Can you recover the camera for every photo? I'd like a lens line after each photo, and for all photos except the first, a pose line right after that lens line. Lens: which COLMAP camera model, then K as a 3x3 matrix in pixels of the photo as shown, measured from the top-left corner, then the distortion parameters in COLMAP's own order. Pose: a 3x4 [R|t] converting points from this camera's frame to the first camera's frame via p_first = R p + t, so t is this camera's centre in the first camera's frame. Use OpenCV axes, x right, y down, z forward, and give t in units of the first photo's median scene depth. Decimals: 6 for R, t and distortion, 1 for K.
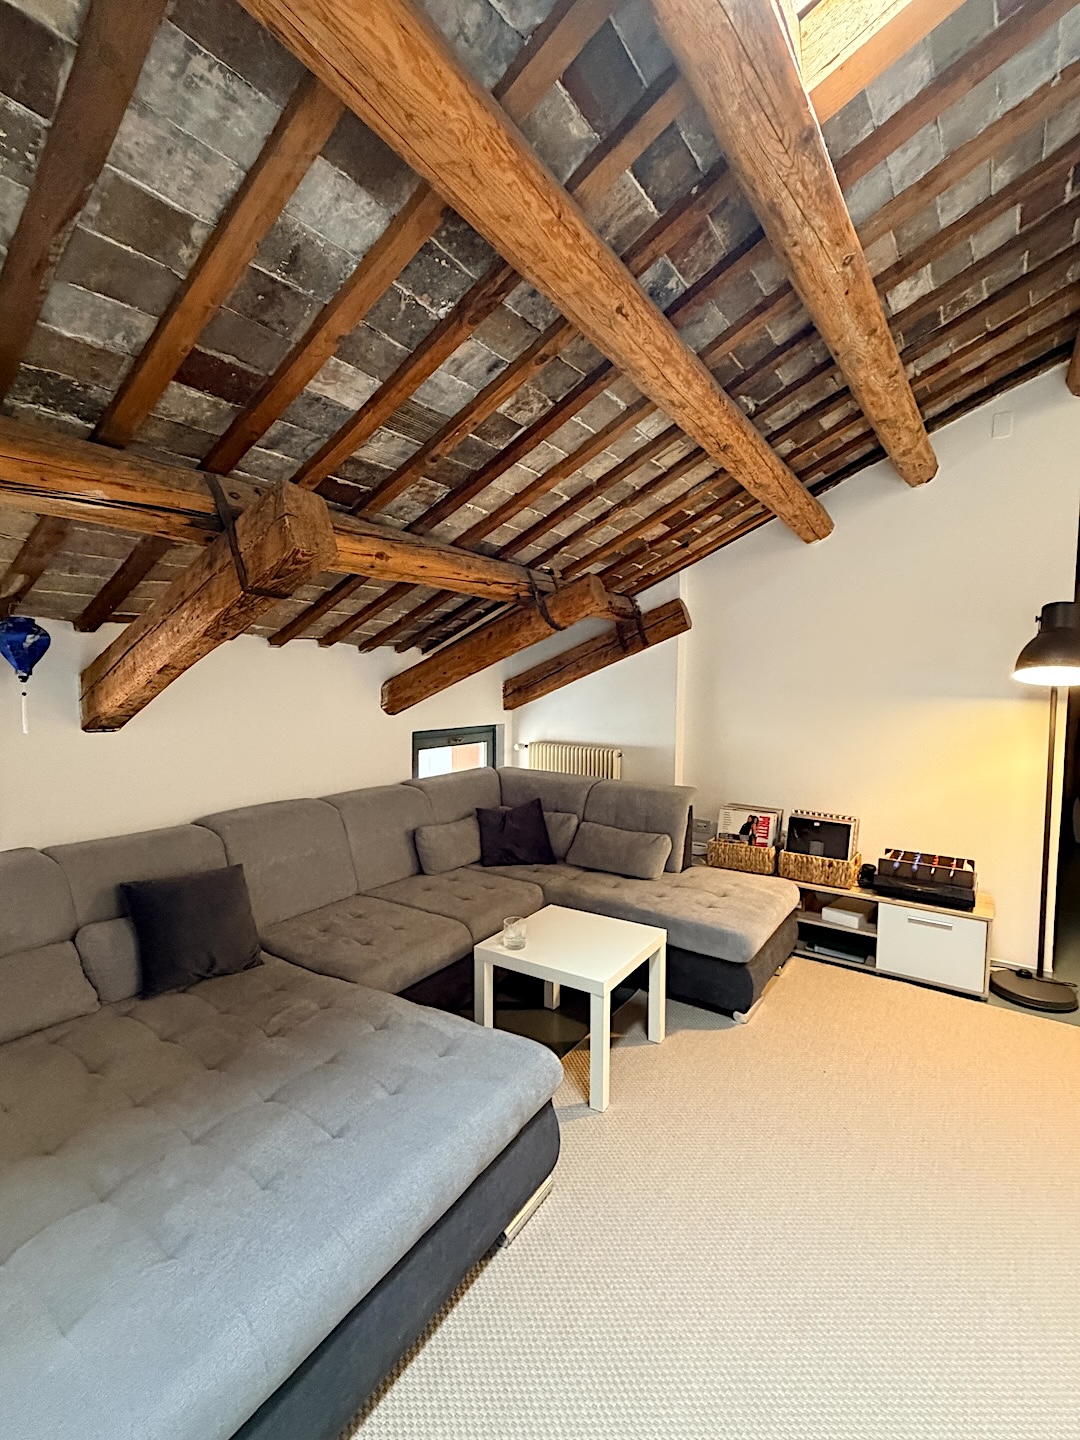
lens RADIAL K [[650.7, 0, 540.0], [0, 650.7, 720.0], [0, 0, 1]] dist [-0.002975, -0.000202]
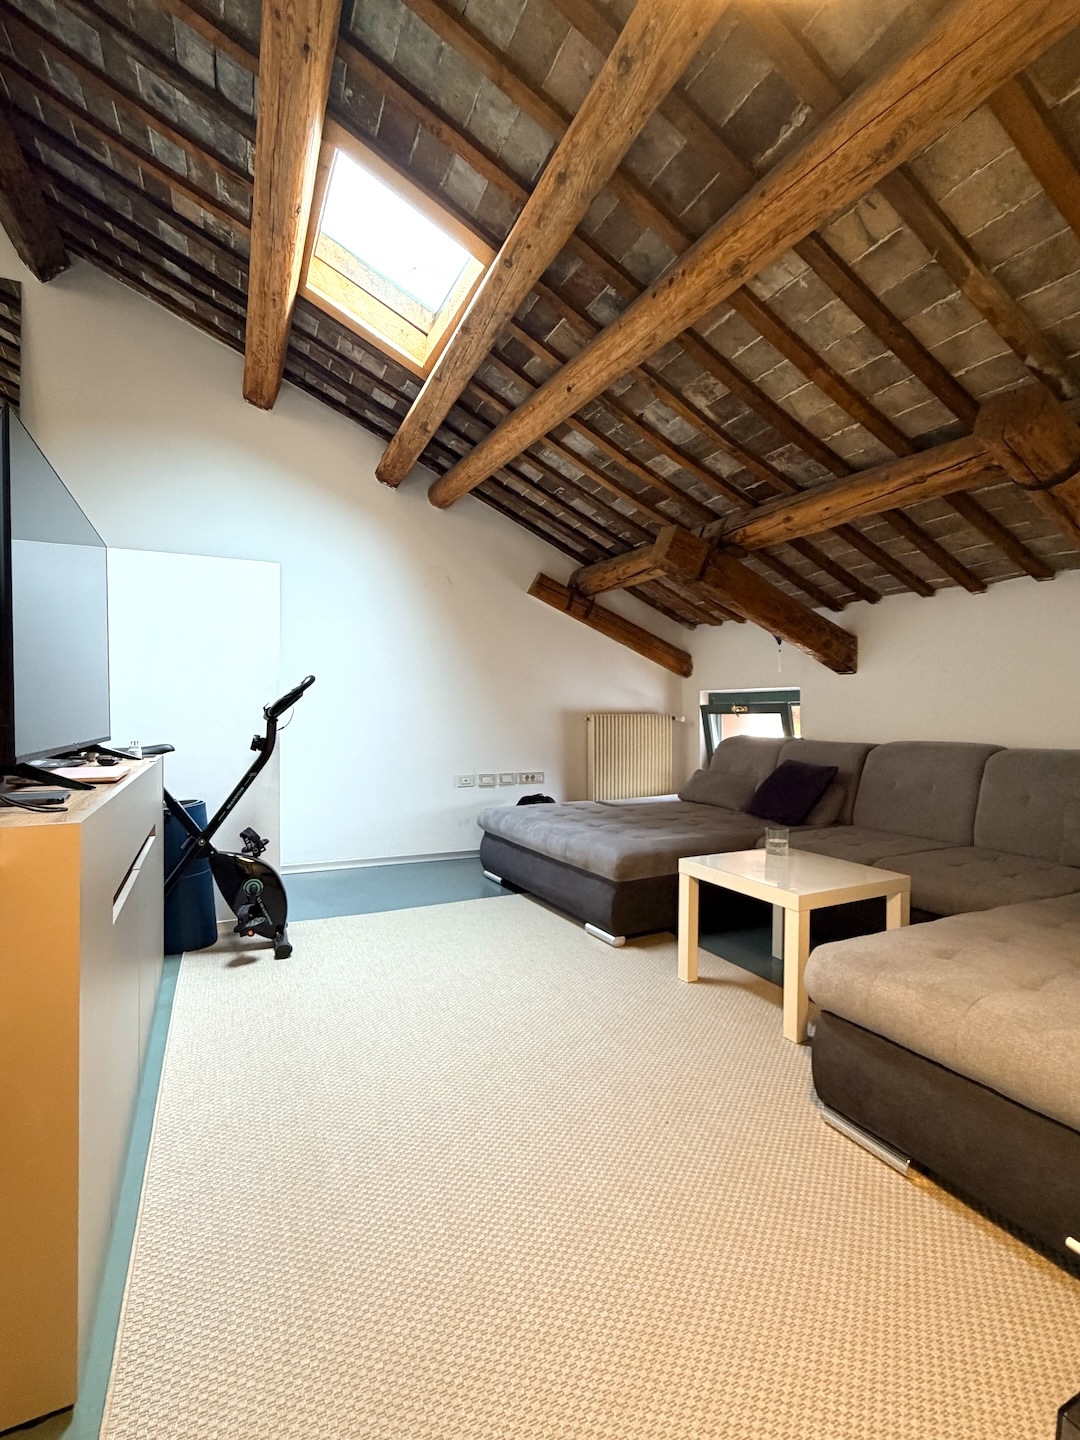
lens RADIAL K [[650.7, 0, 540.0], [0, 650.7, 720.0], [0, 0, 1]] dist [-0.002975, -0.000202]
pose [[-0.496708, -0.006732, -0.867892, 0.732443], [-0.064052, 0.997527, 0.028920, 0.090931], [0.865551, 0.069955, -0.495911, 0.813772]]
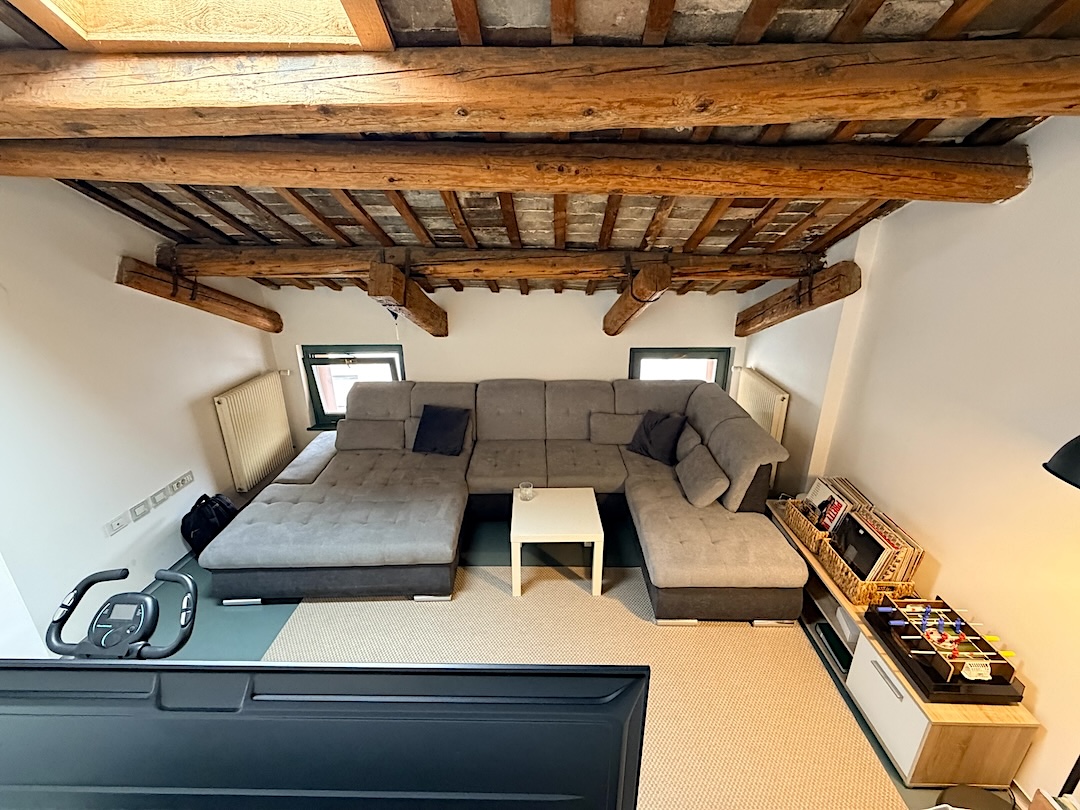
lens RADIAL K [[488.0, 0, 540.0], [0, 488.0, 405.0], [0, 0, 1]] dist [-0.002975, -0.000202]
pose [[0.545794, 0.278531, -0.790272, 0.664702], [-0.041649, 0.950988, 0.306410, -0.209017], [0.836883, -0.134322, 0.530644, 0.249557]]
